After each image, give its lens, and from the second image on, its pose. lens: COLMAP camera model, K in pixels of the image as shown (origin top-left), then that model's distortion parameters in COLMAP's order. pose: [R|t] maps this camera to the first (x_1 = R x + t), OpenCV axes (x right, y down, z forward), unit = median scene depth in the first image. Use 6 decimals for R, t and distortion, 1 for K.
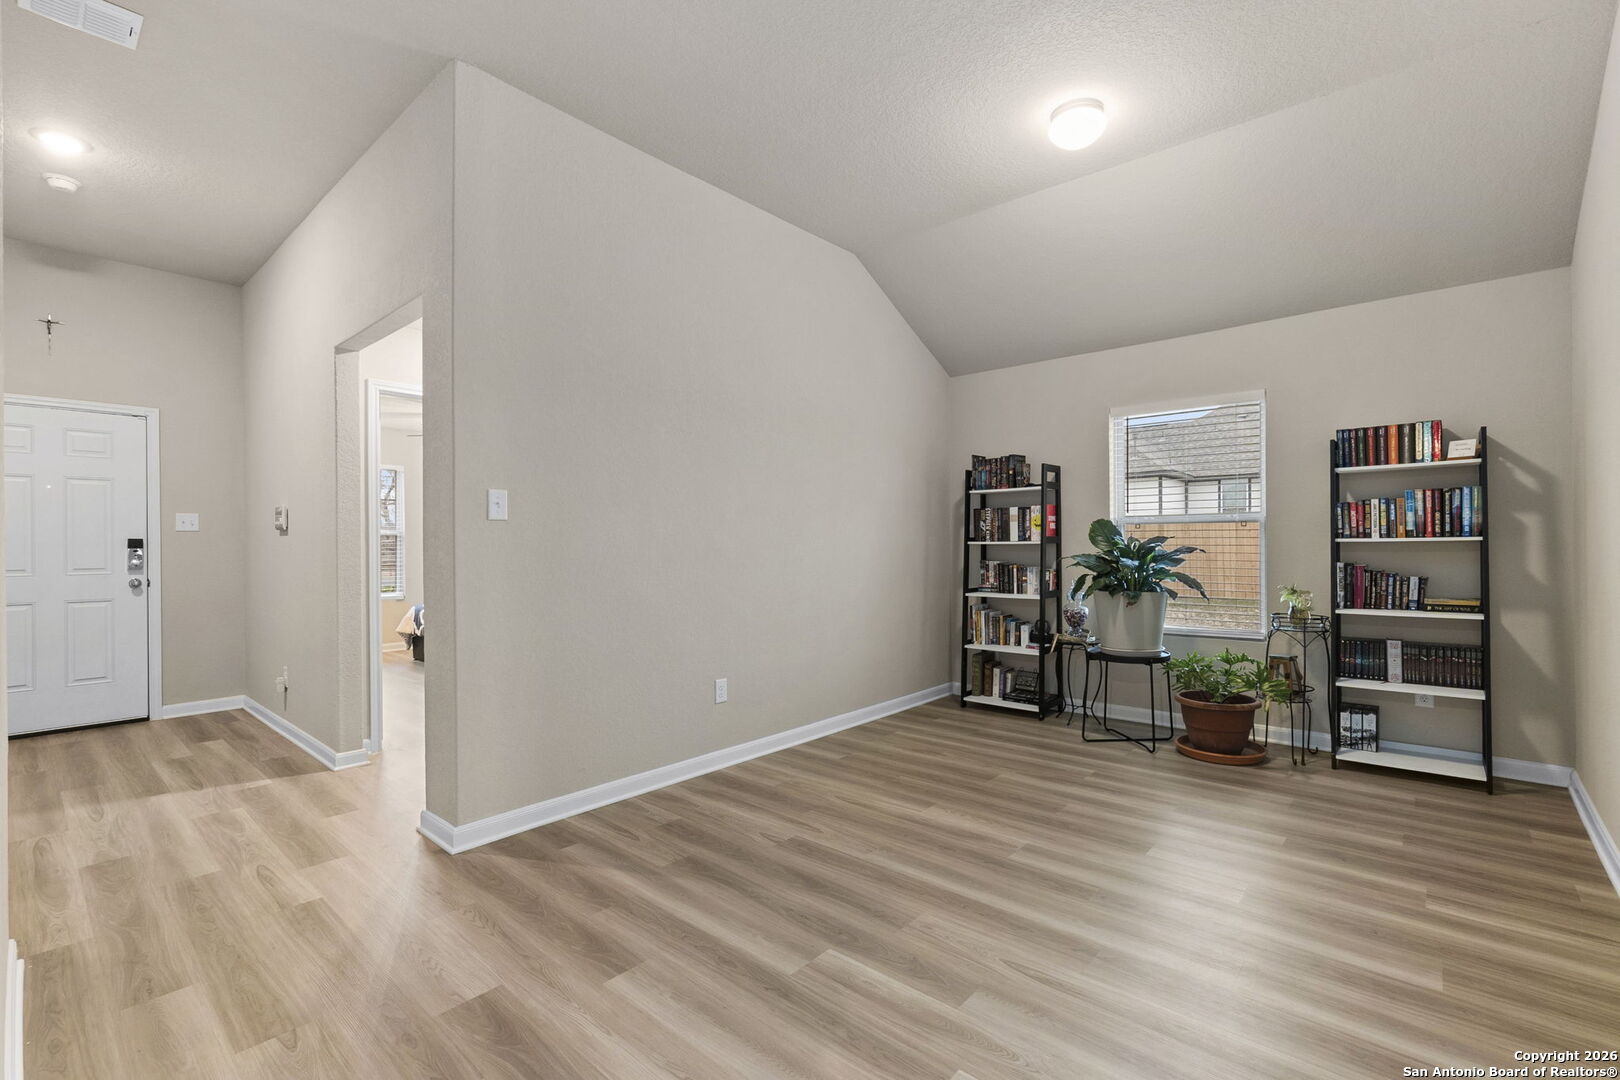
lens RADIAL K [[713.0, 0, 810.0], [0, 713.0, 540.0], [0, 0, 1]] dist [-0.000277, -0.000039]
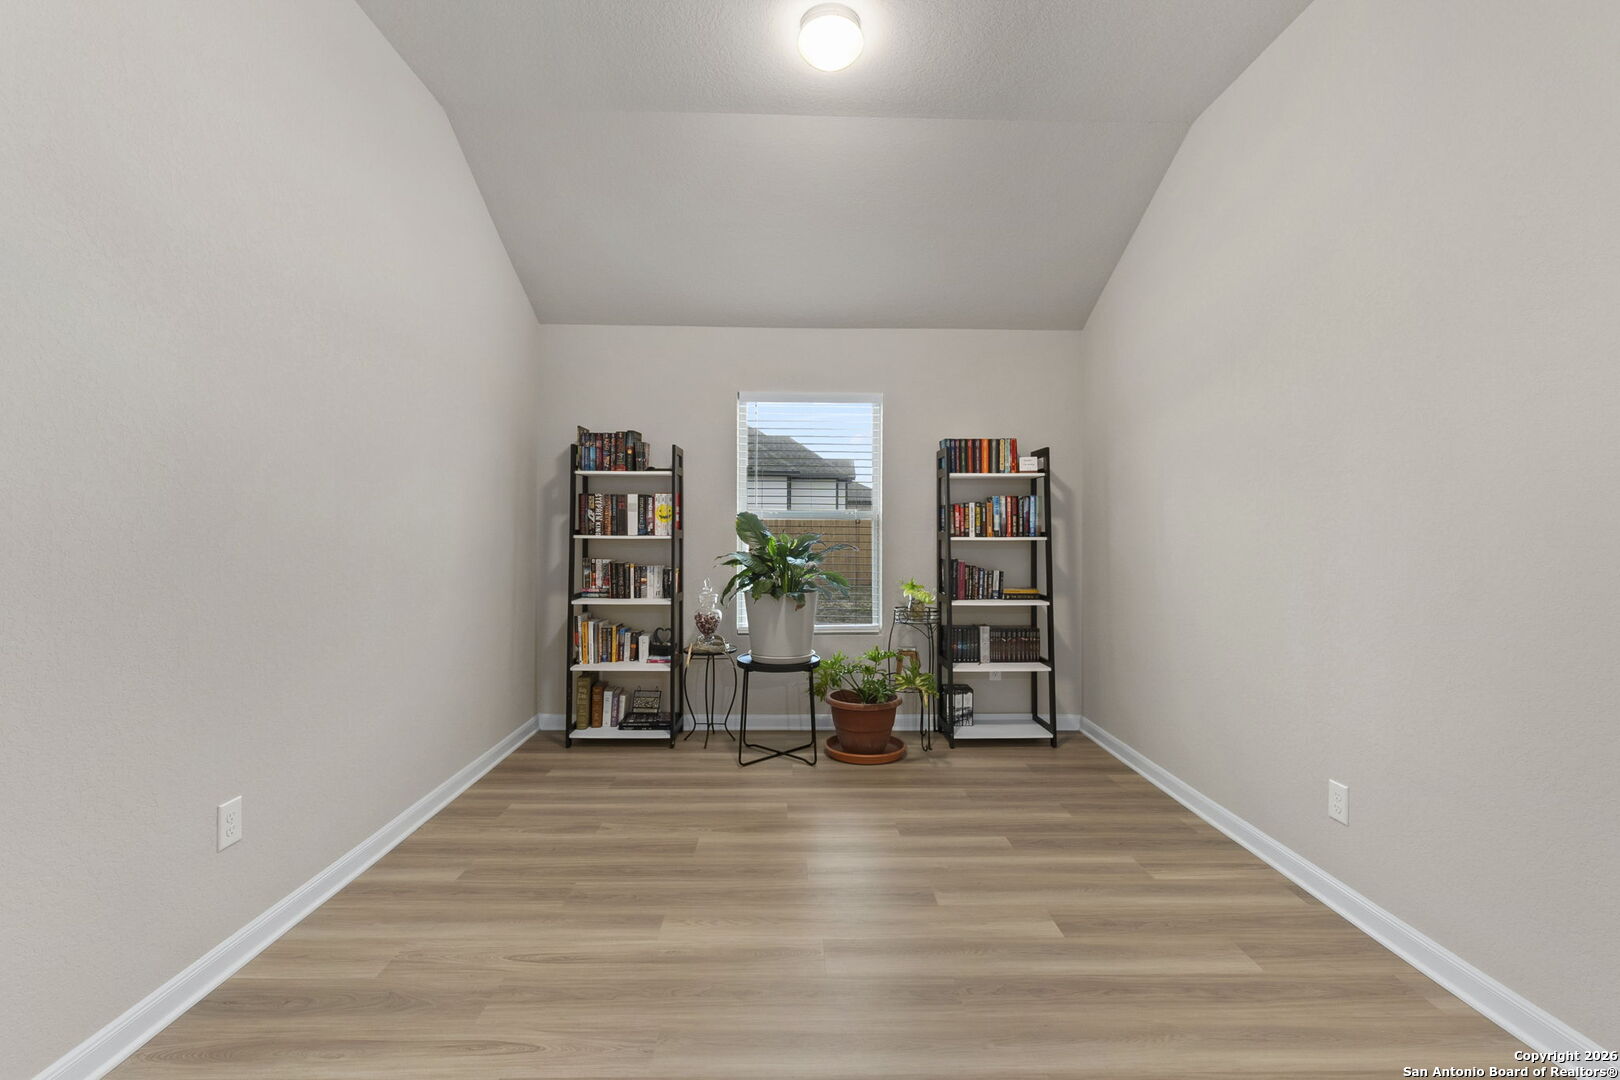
lens RADIAL K [[712.5, 0, 803.6], [0, 712.5, 529.5], [0, 0, 1]] dist [-0.001997, -0.000250]
pose [[0.737026, 0.014836, 0.675702, -0.164742], [-0.014819, 0.999873, -0.005791, -0.003942], [-0.675702, -0.005745, 0.737152, 0.331072]]
